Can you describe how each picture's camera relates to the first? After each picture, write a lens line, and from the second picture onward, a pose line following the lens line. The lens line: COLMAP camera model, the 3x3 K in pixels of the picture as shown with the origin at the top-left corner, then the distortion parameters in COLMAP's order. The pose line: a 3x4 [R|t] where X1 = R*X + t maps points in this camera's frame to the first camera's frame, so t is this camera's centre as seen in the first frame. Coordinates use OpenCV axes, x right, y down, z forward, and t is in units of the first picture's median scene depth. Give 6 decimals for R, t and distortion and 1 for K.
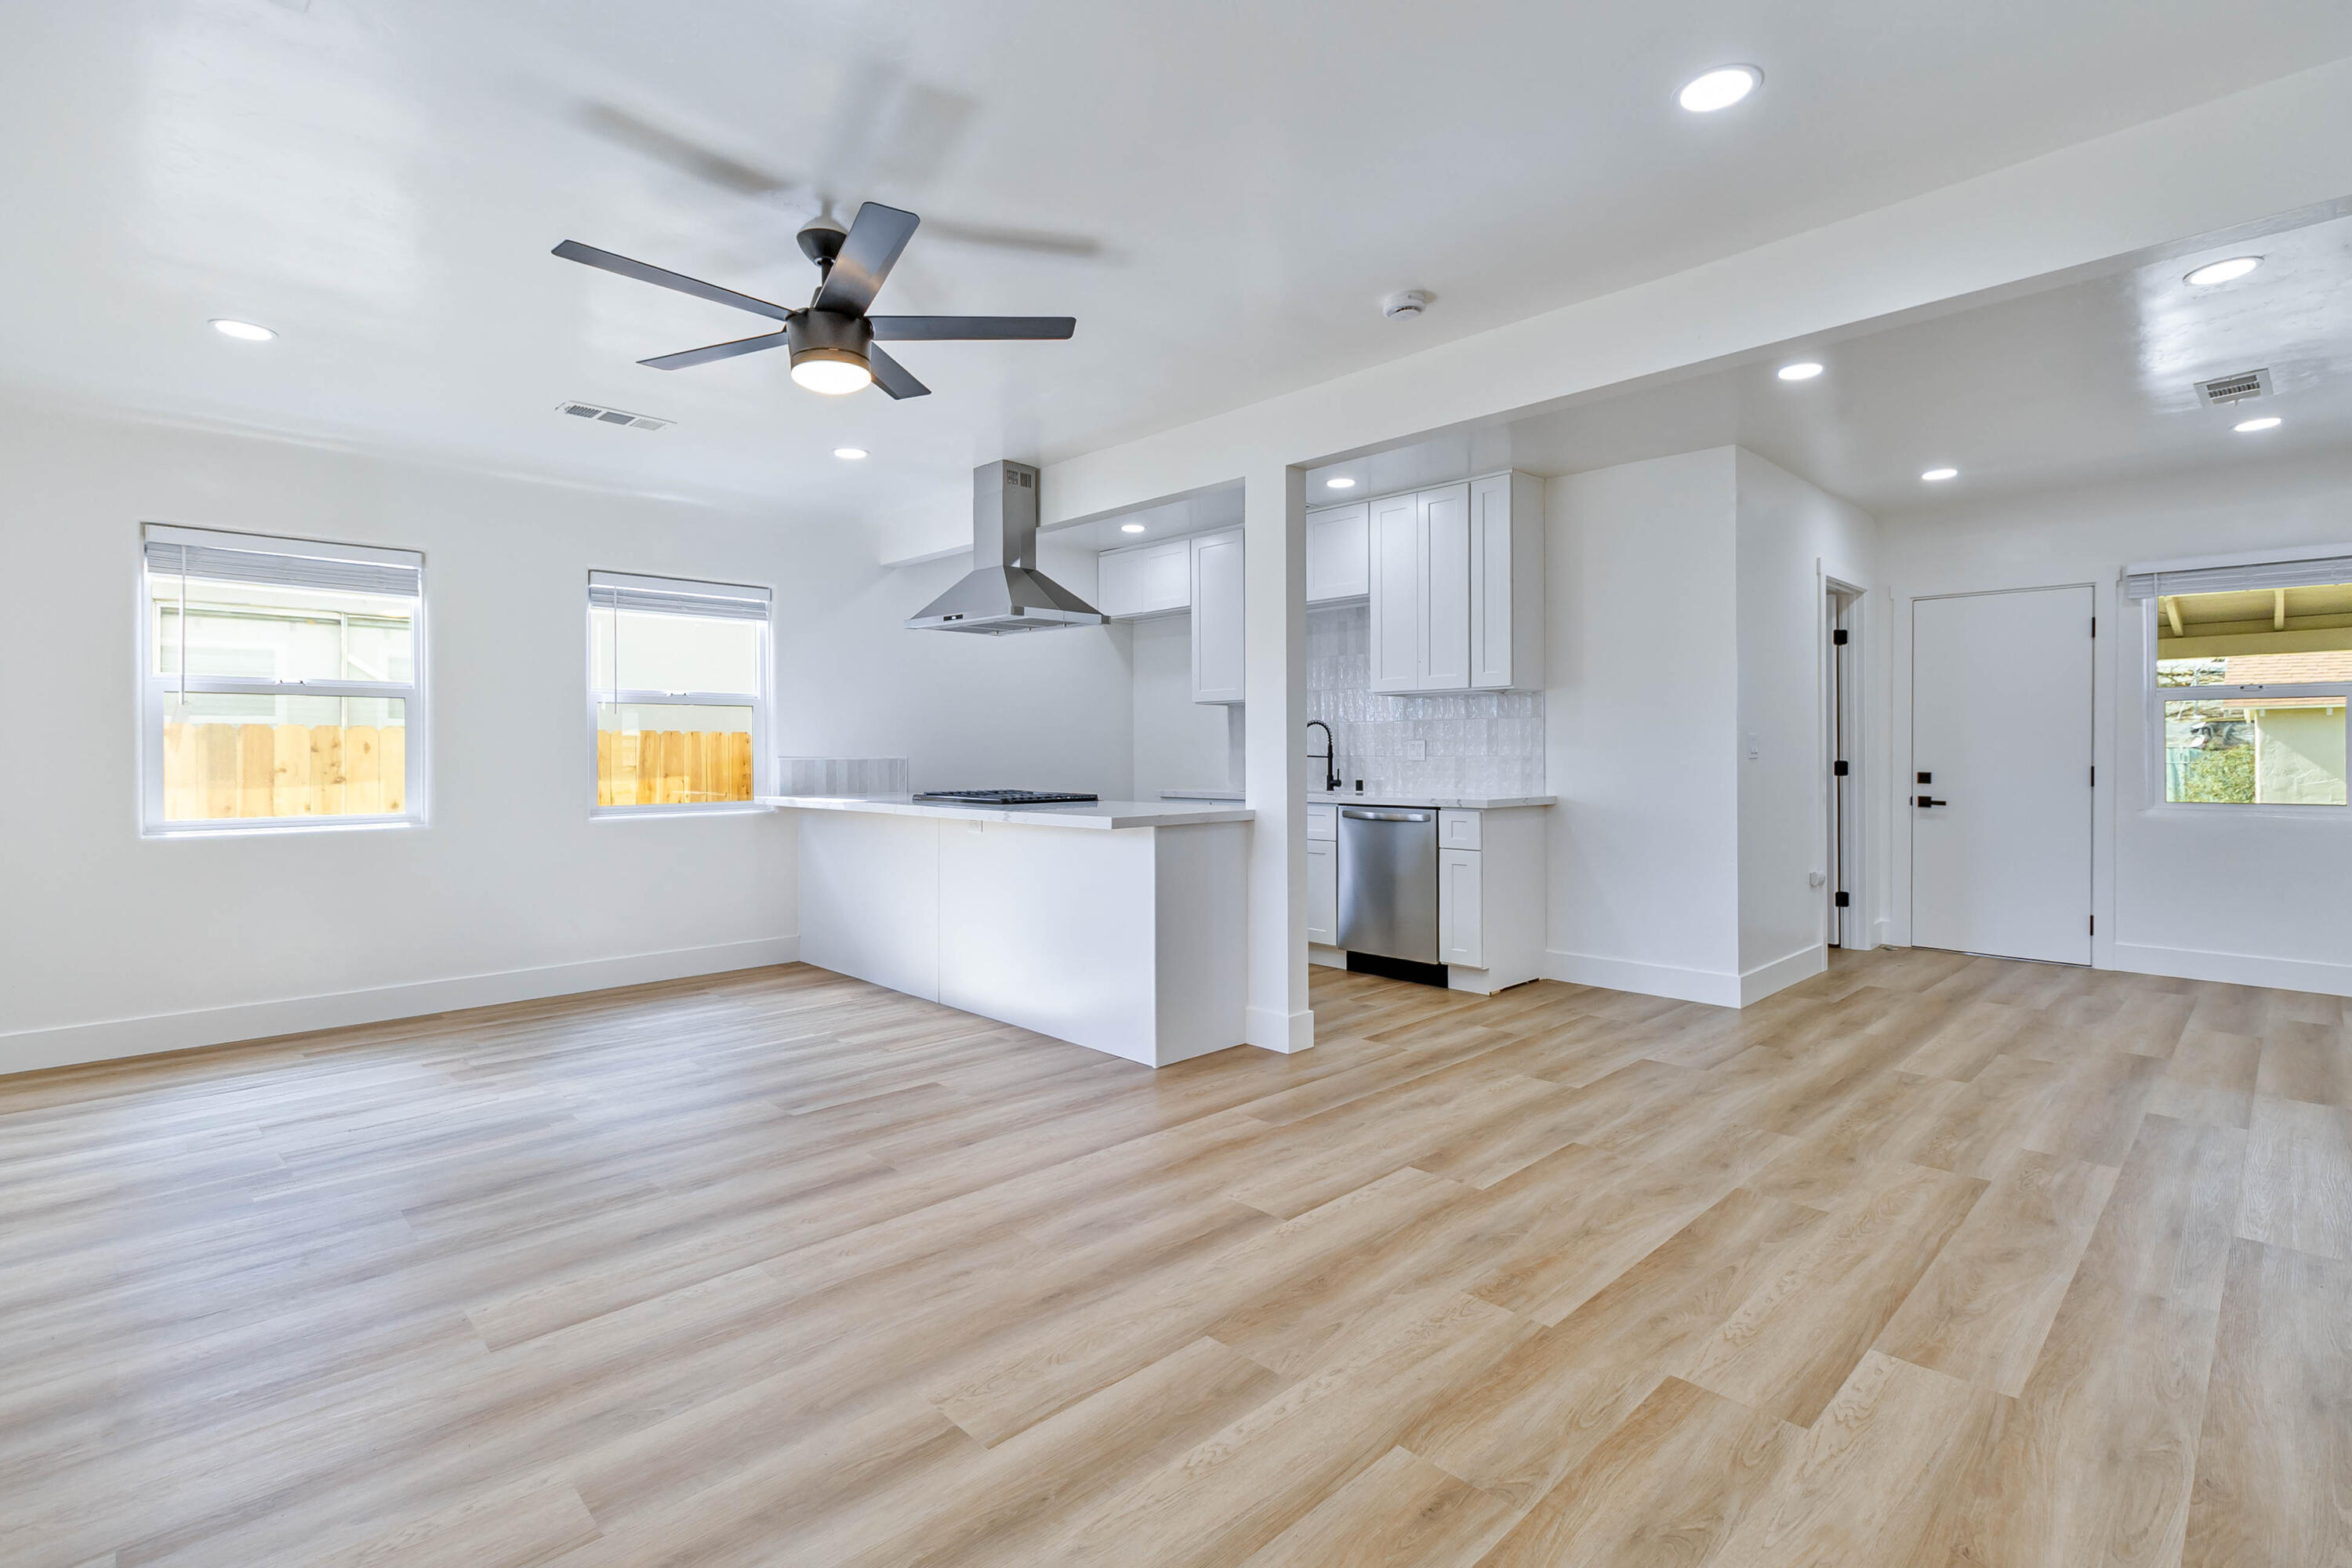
lens RADIAL K [[1089.2, 0, 1173.9], [0, 1089.2, 743.7], [0, 0, 1]] dist [0.002443, -0.000257]
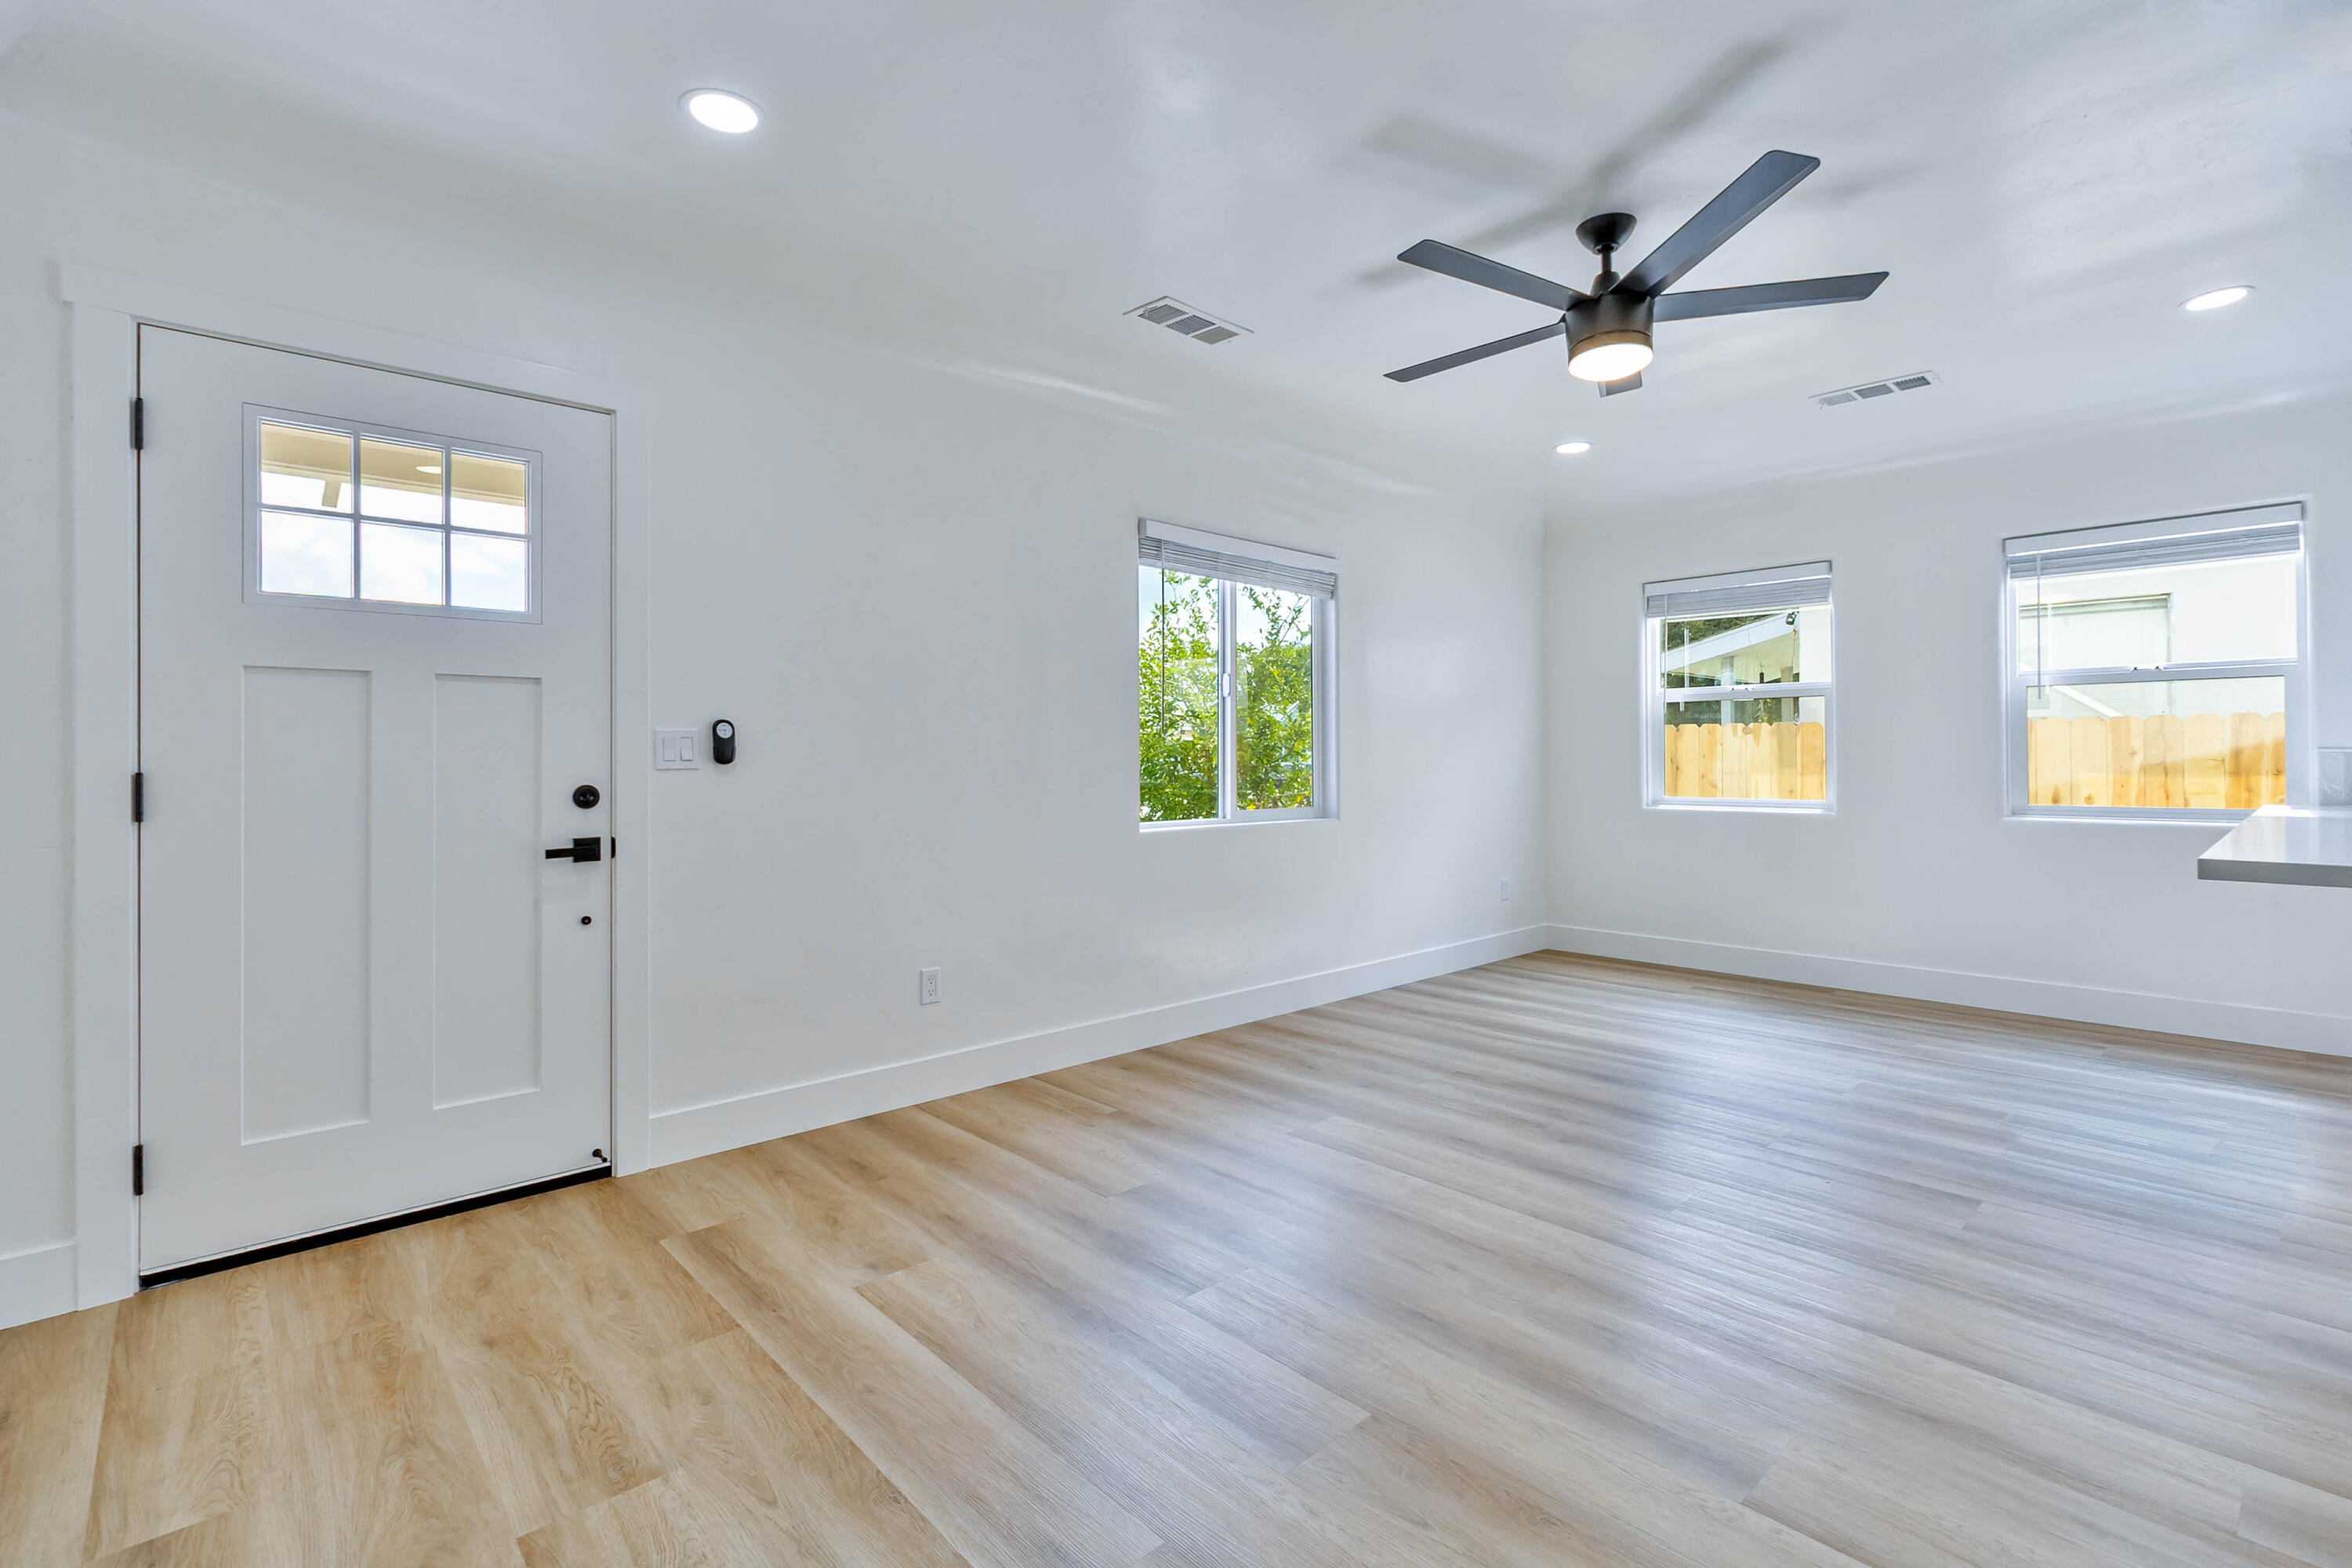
lens RADIAL K [[1074.8, 0, 1186.0], [0, 1074.8, 748.3], [0, 0, 1]] dist [0.000006, 0.000123]
pose [[-0.021282, -0.002200, -0.999771, 0.647377], [0.015654, 0.999874, -0.002534, 0.006013], [0.999651, -0.015705, -0.021245, 0.633778]]
